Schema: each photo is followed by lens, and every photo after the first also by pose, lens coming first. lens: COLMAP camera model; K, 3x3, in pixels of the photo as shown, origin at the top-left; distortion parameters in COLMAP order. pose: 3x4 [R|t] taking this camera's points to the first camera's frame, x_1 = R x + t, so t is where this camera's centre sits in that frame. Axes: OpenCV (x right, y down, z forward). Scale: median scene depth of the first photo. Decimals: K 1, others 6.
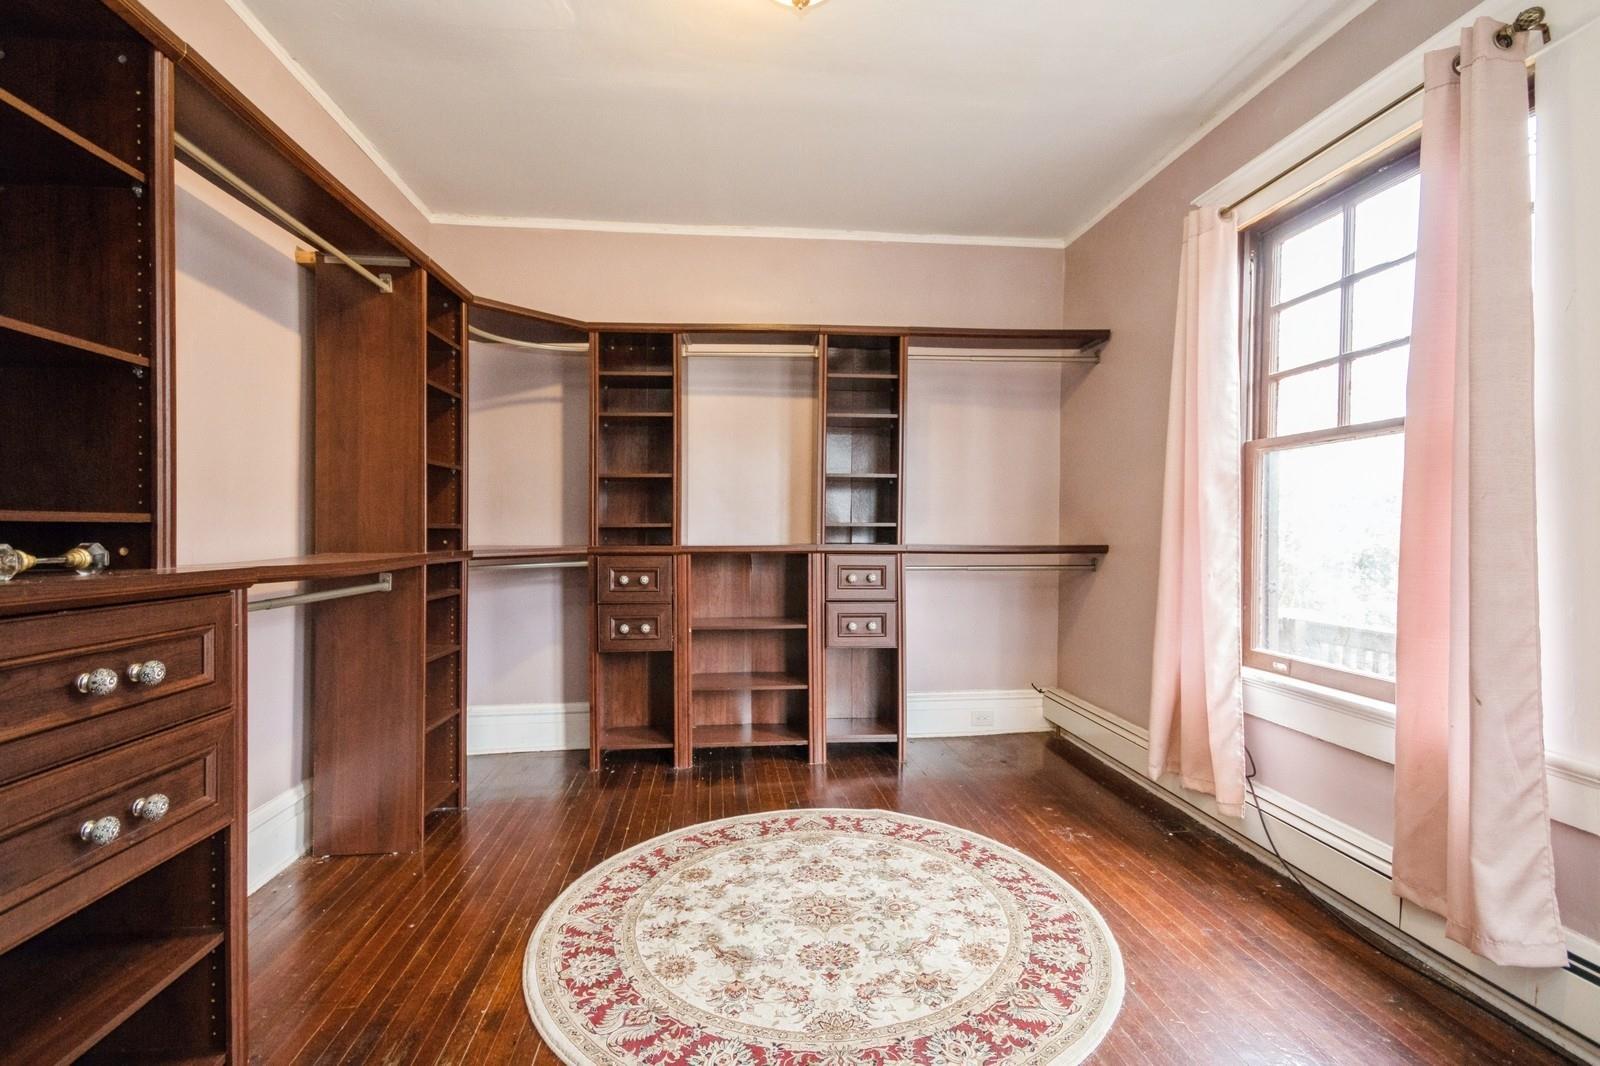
lens RADIAL K [[741.4, 0, 800.2], [0, 741.4, 532.3], [0, 0, 1]] dist [0.003733, -0.003474]
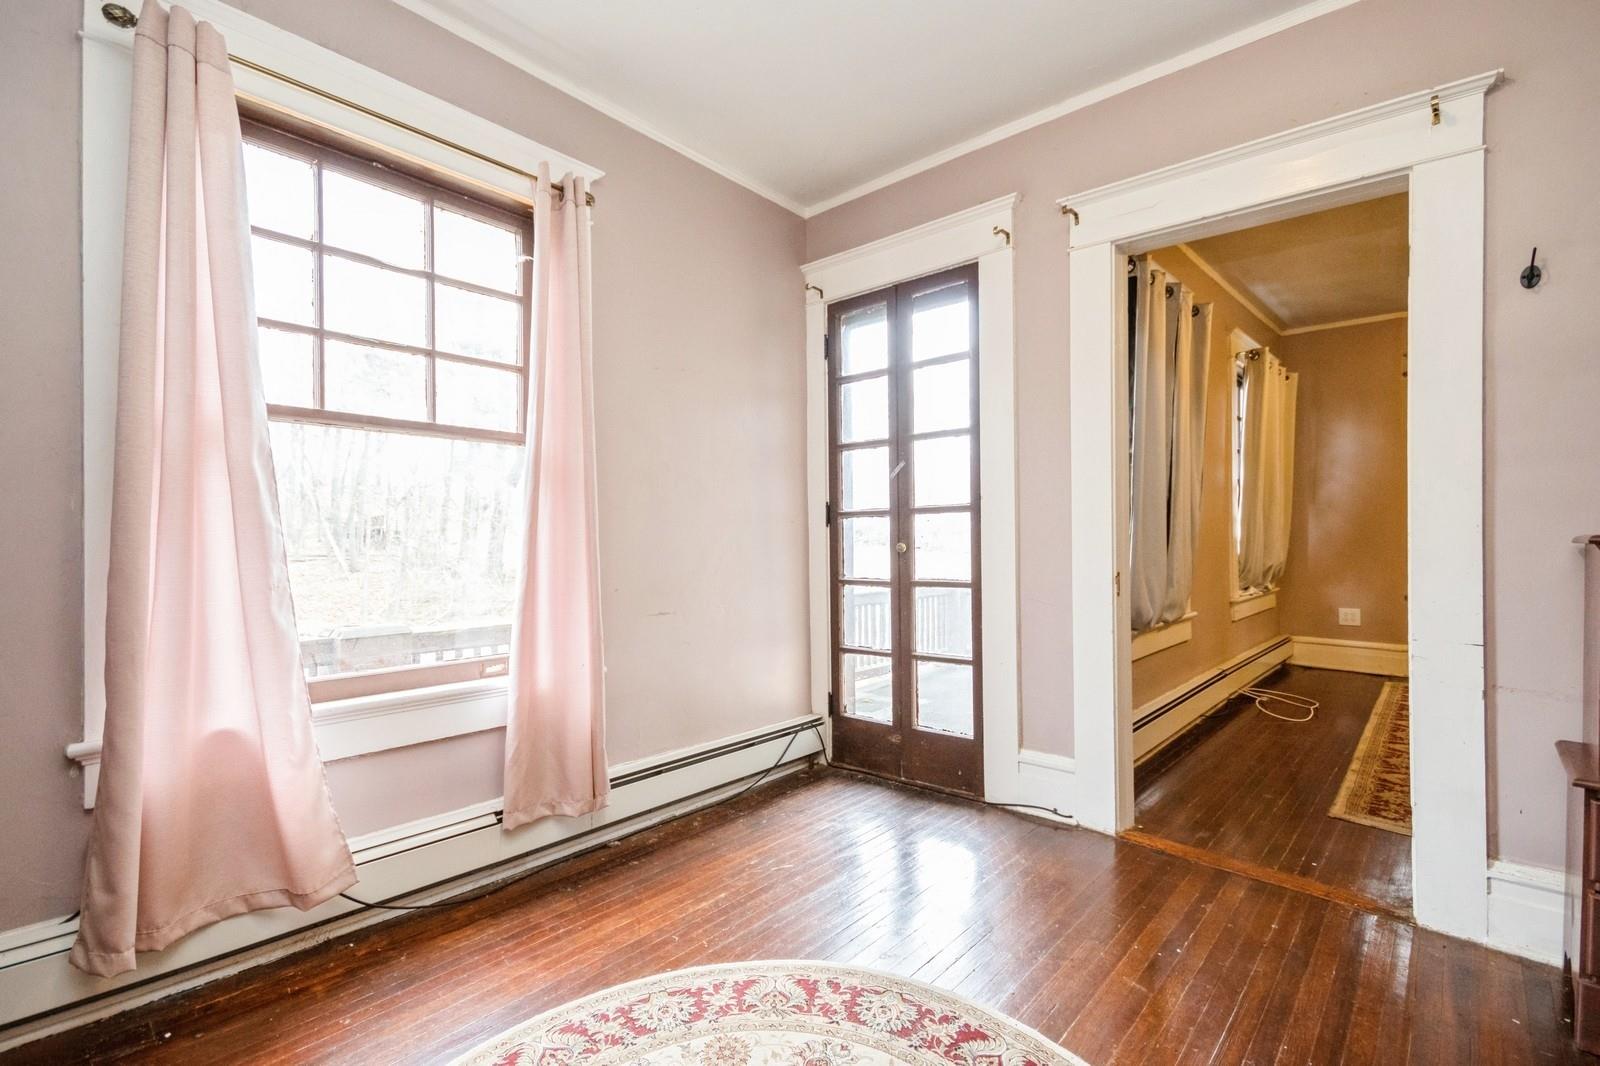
lens RADIAL K [[741.4, 0, 802.9], [0, 741.4, 532.7], [0, 0, 1]] dist [0.003733, -0.003474]
pose [[-0.673473, 0.000056, 0.739211, -0.409096], [0.007879, 0.999944, 0.007102, 0.005100], [-0.739169, 0.010607, -0.673436, 1.487922]]
